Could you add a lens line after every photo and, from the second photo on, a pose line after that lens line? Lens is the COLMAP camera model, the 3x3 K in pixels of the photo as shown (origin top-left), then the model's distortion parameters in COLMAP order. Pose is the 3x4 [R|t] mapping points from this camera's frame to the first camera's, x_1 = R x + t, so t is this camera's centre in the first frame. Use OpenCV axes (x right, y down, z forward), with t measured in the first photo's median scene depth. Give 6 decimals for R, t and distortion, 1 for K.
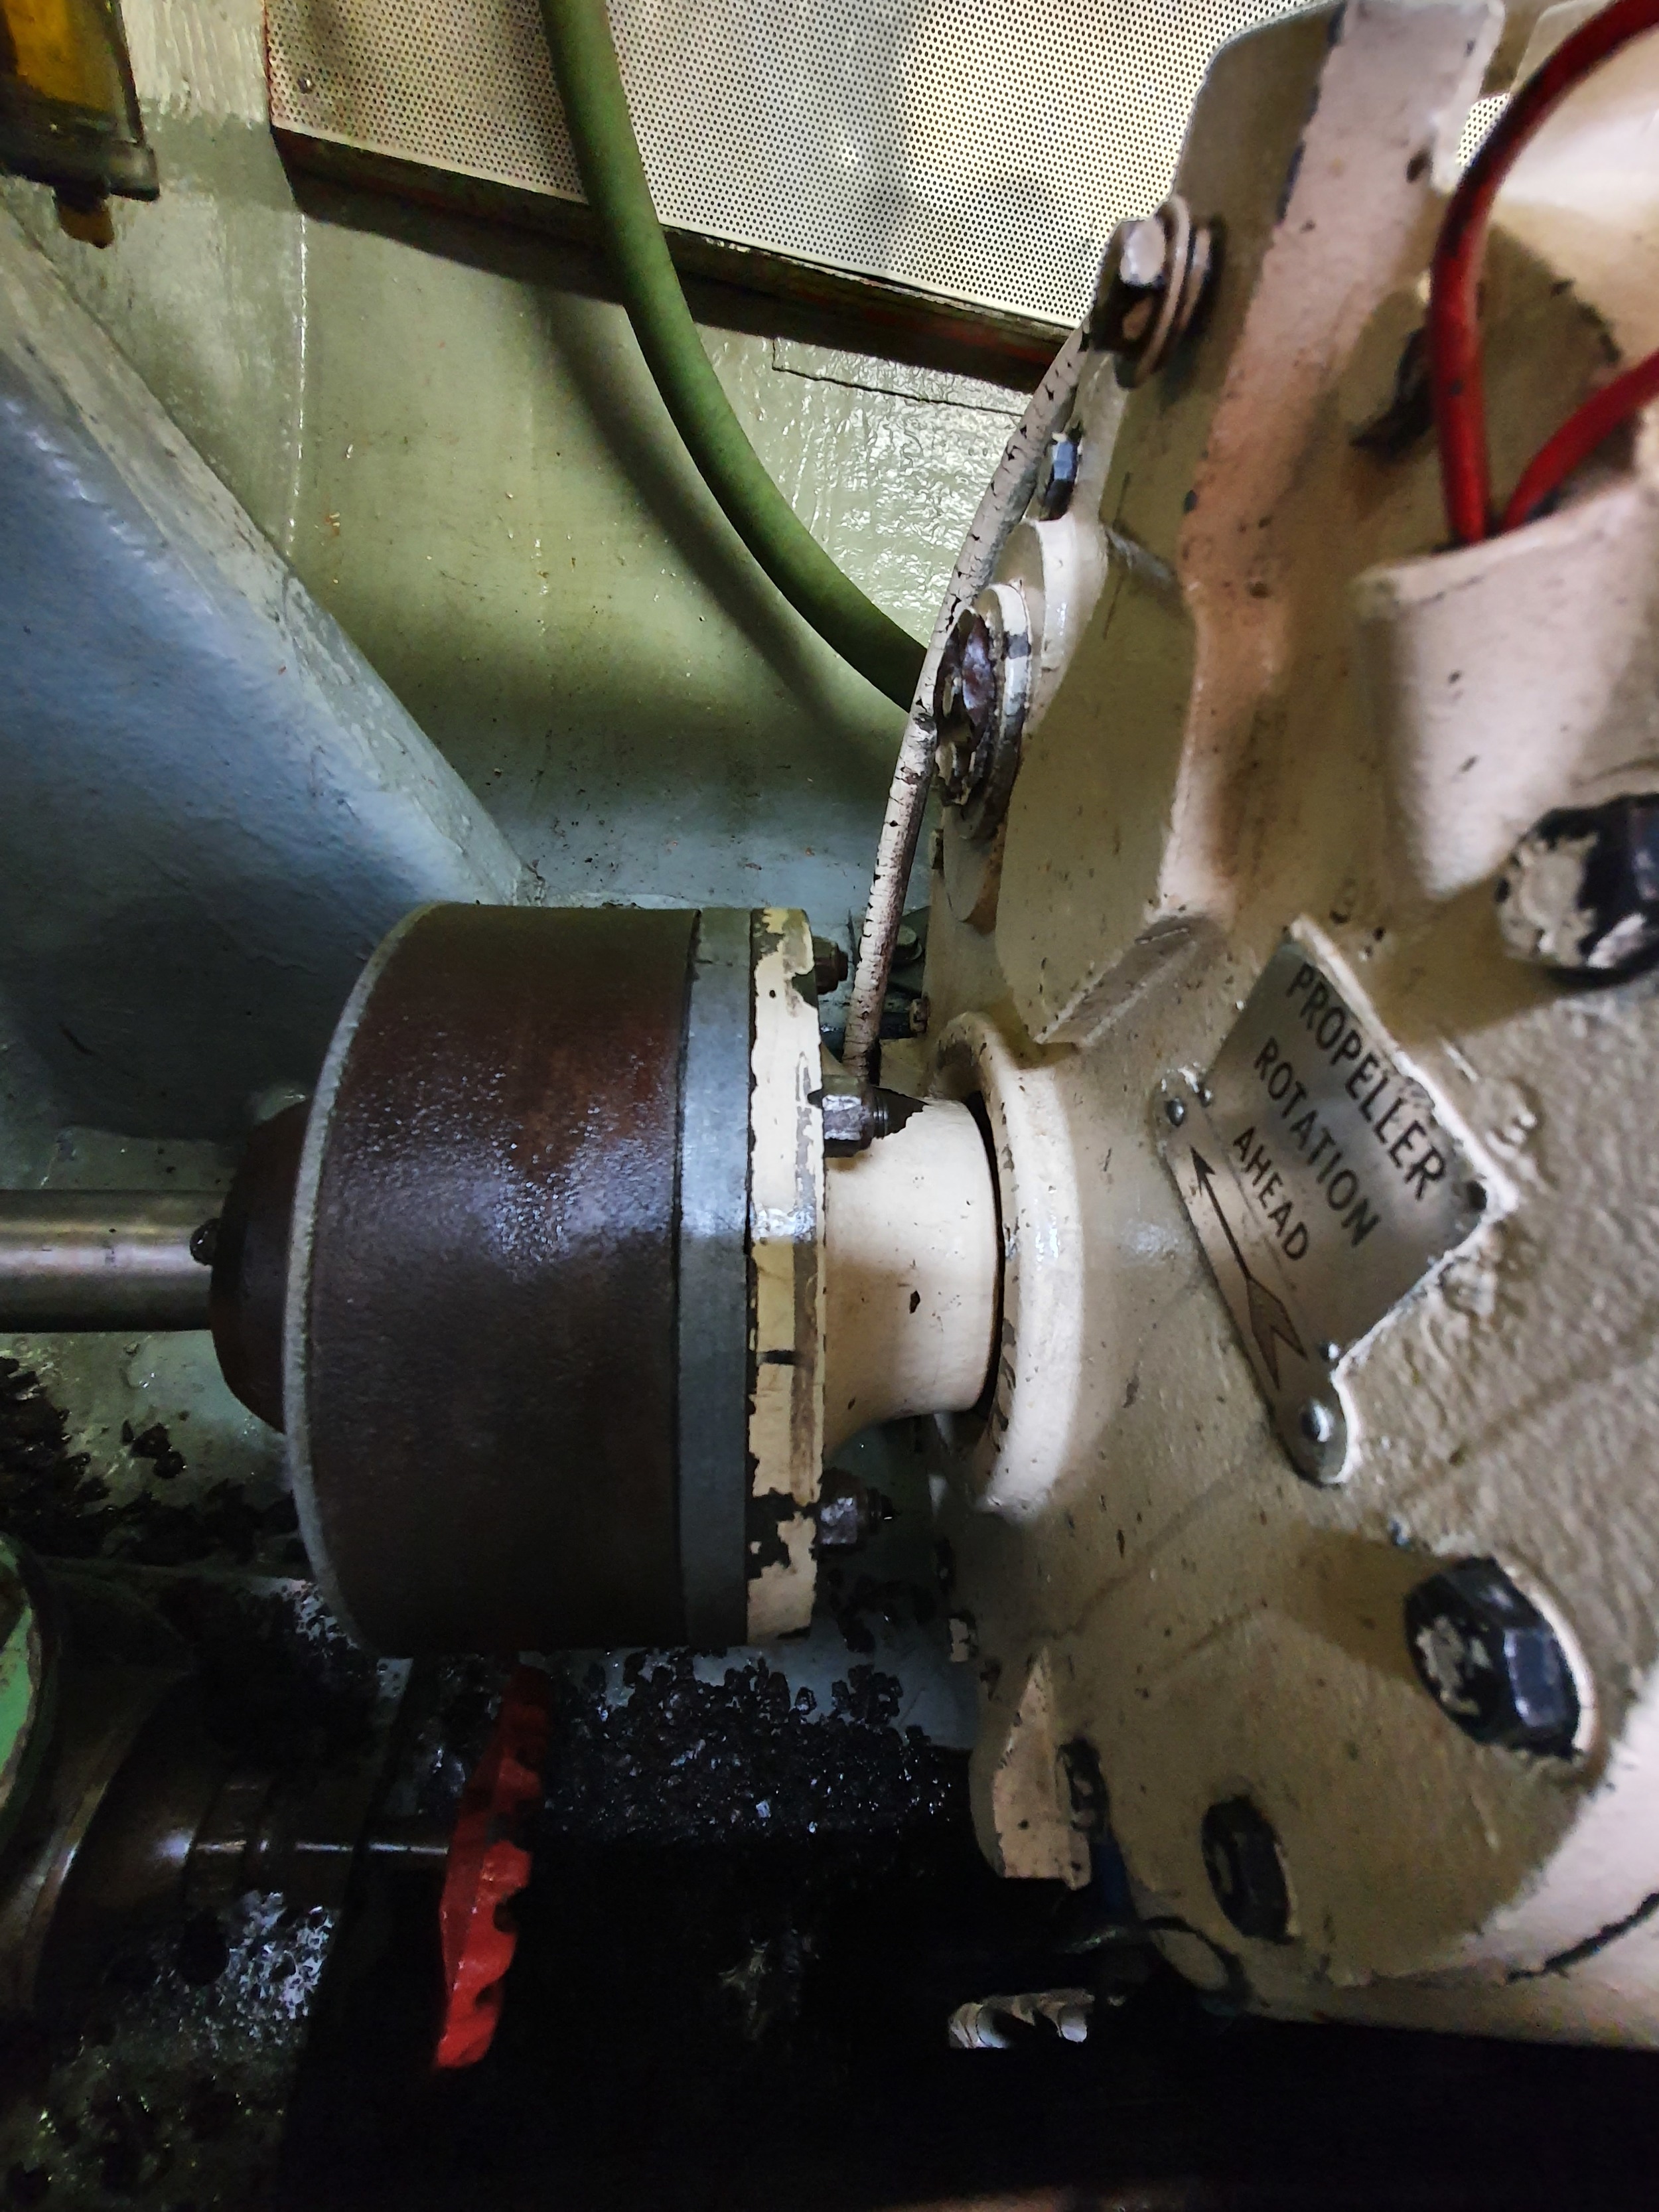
lens RADIAL K [[881.3, 0, 817.2], [0, 881.3, 1107.1], [0, 0, 1]] dist [0.001913, -0.000106]
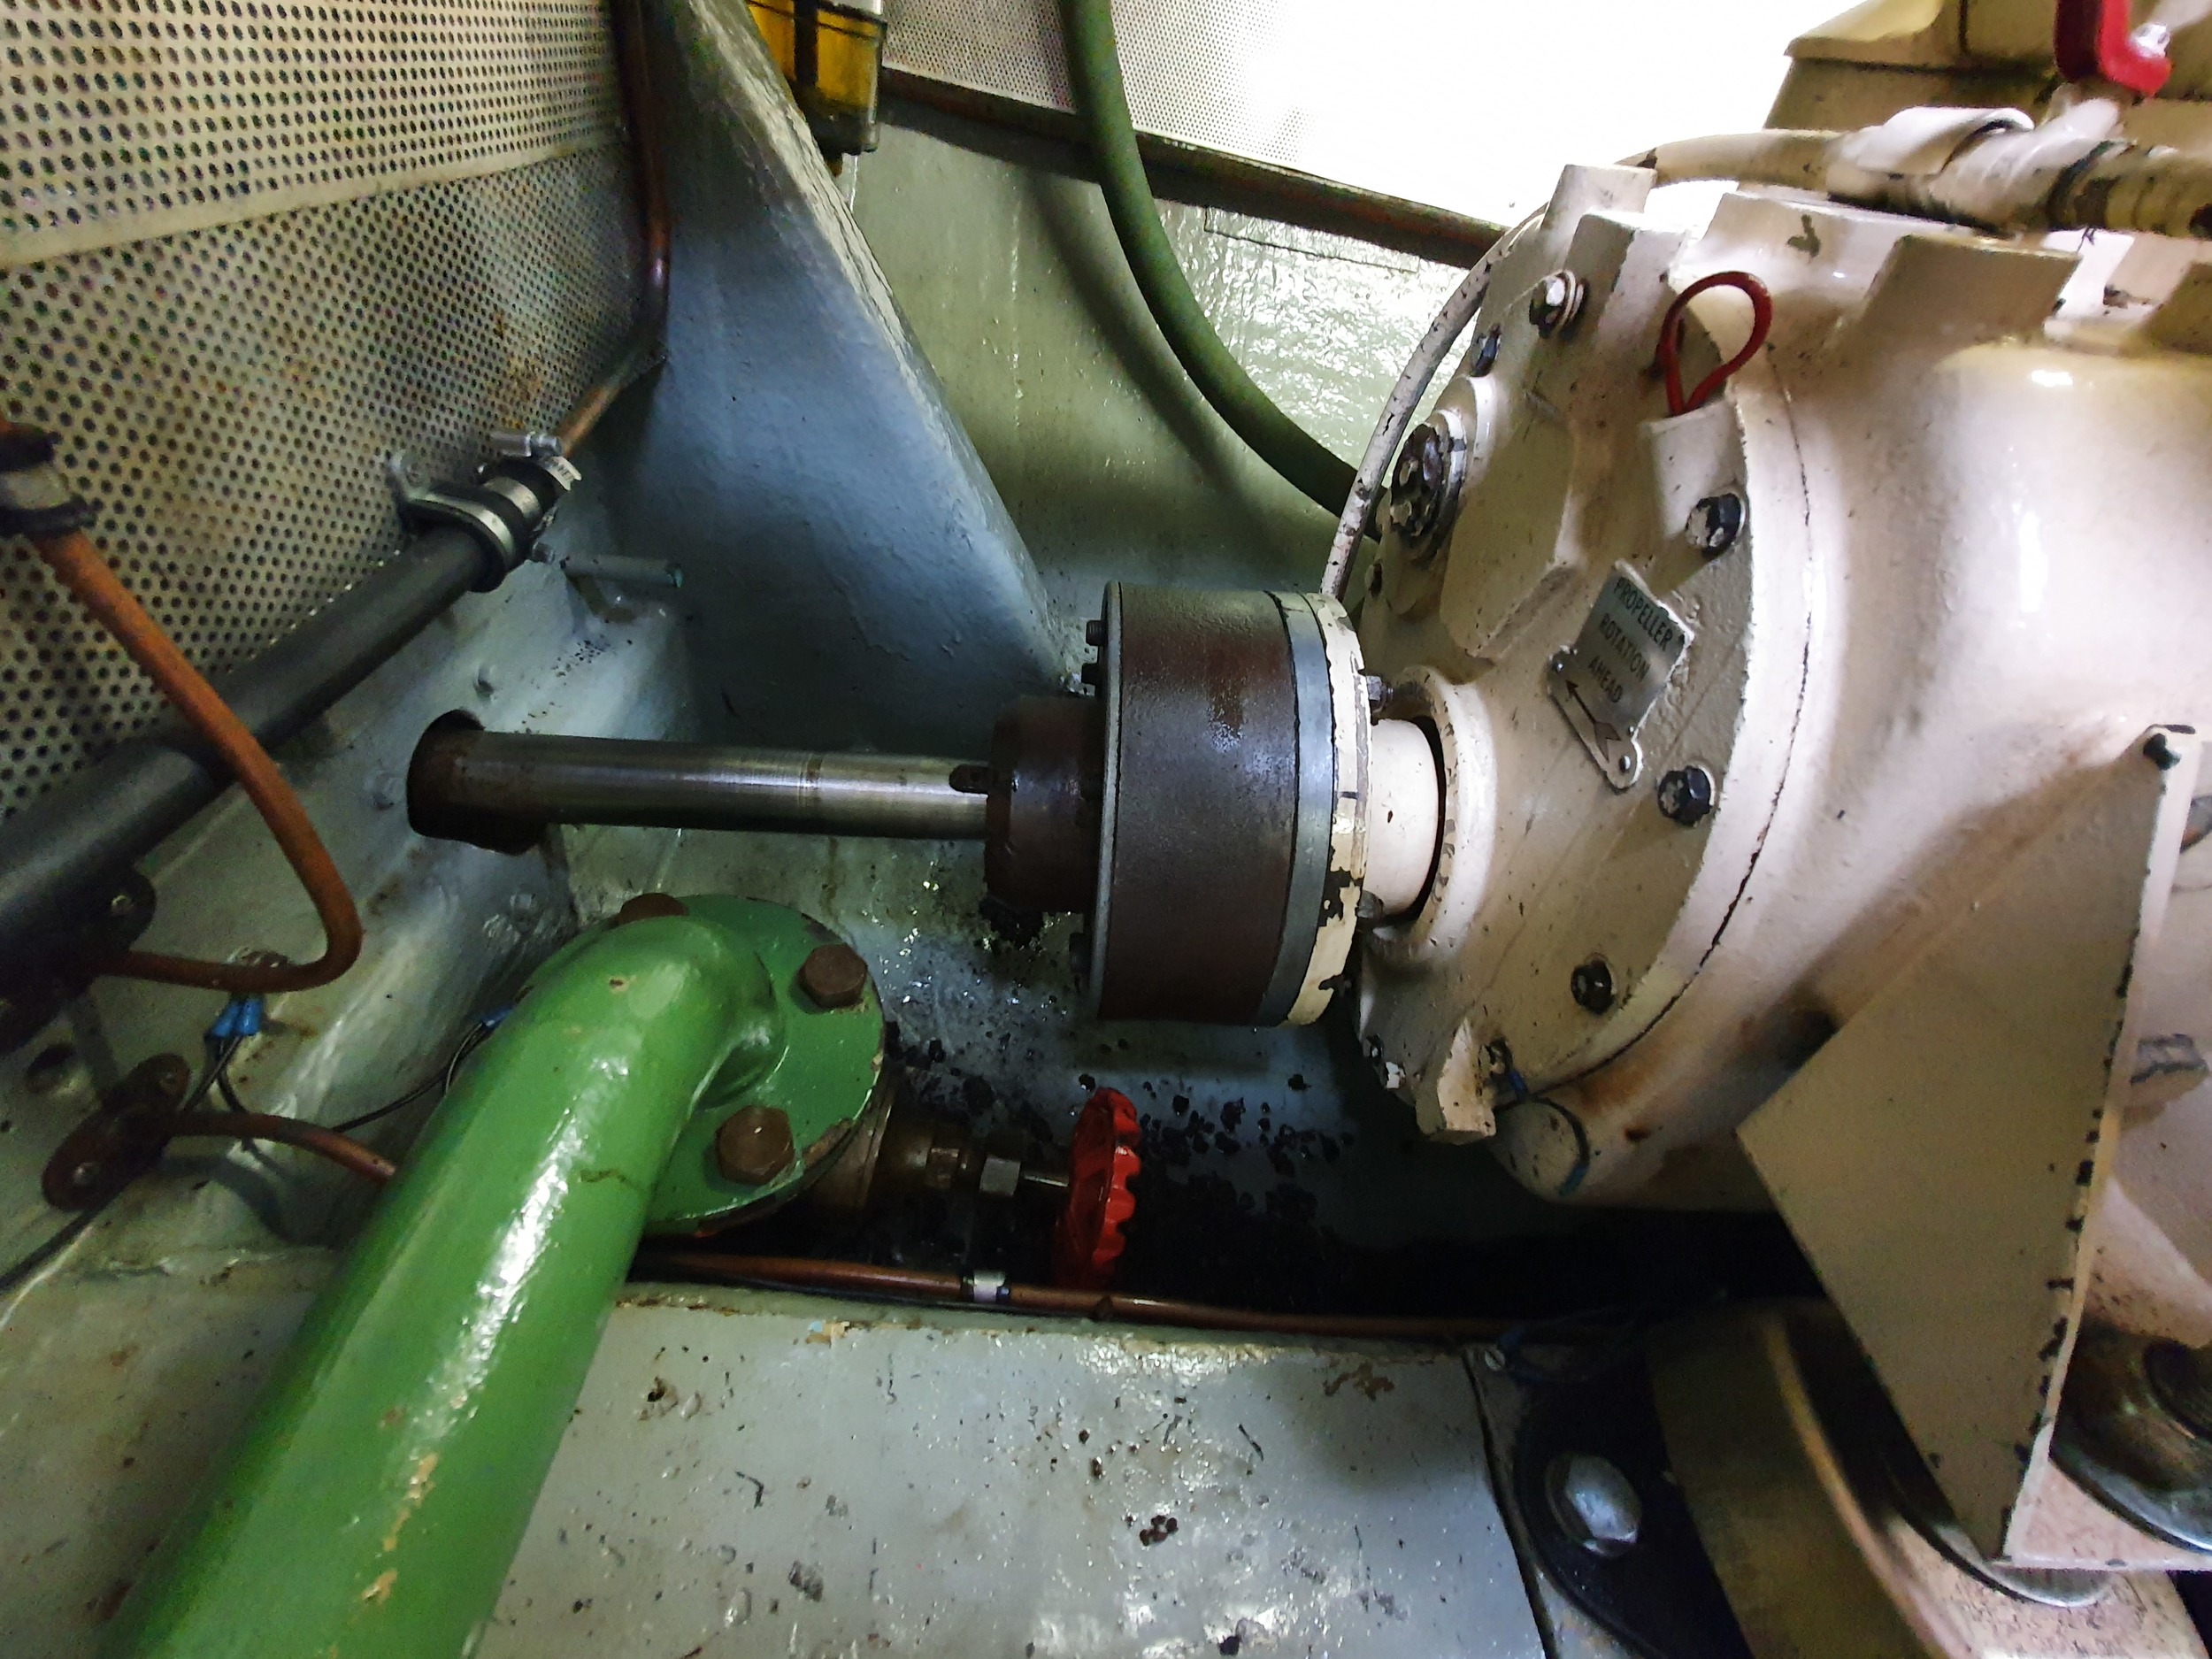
lens RADIAL K [[881.3, 0, 1115.6], [0, 881.3, 840.4], [0, 0, 1]] dist [0.001913, -0.000106]
pose [[0.999186, 0.035530, -0.019117, -0.428740], [-0.036572, 0.997691, -0.057237, 0.424743], [0.017039, 0.057890, 0.998178, -0.788677]]
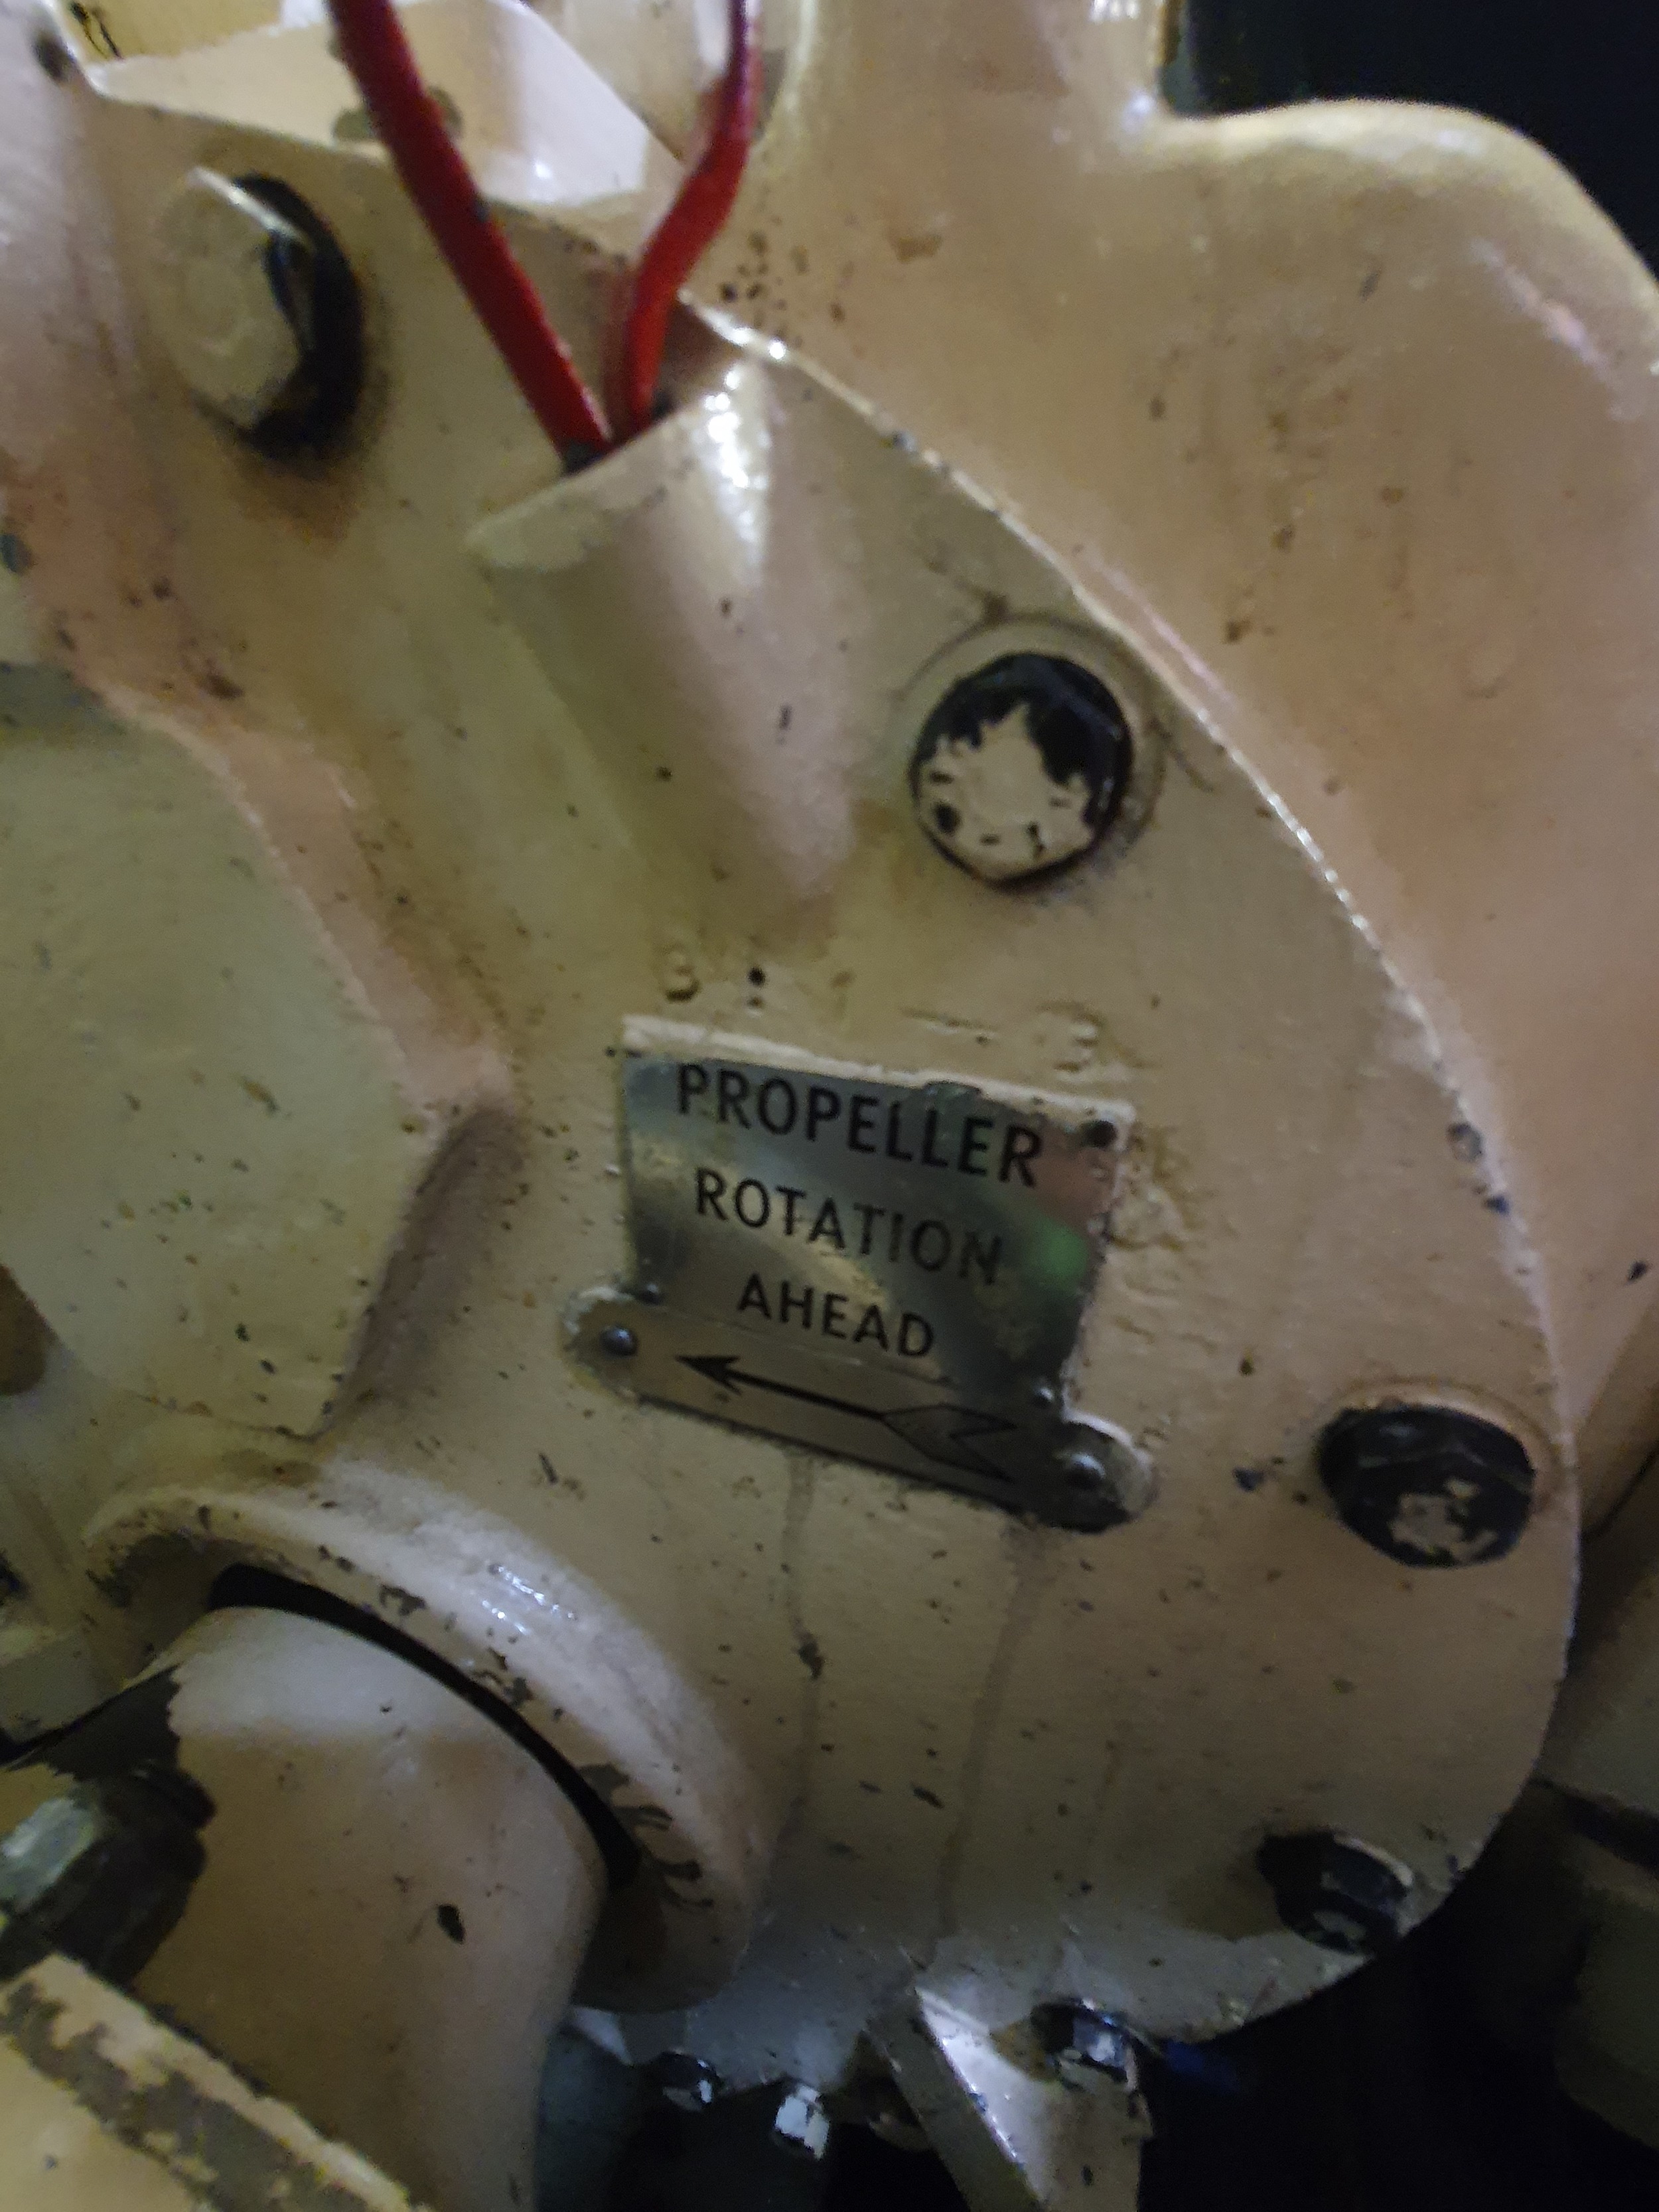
lens RADIAL K [[881.3, 0, 837.5], [0, 881.3, 1106.5], [0, 0, 1]] dist [0.001913, -0.000106]
pose [[0.353125, -0.475701, 0.805612, -0.009239], [0.656801, 0.739271, 0.148631, -0.093757], [-0.666270, 0.476641, 0.573496, 0.292027]]
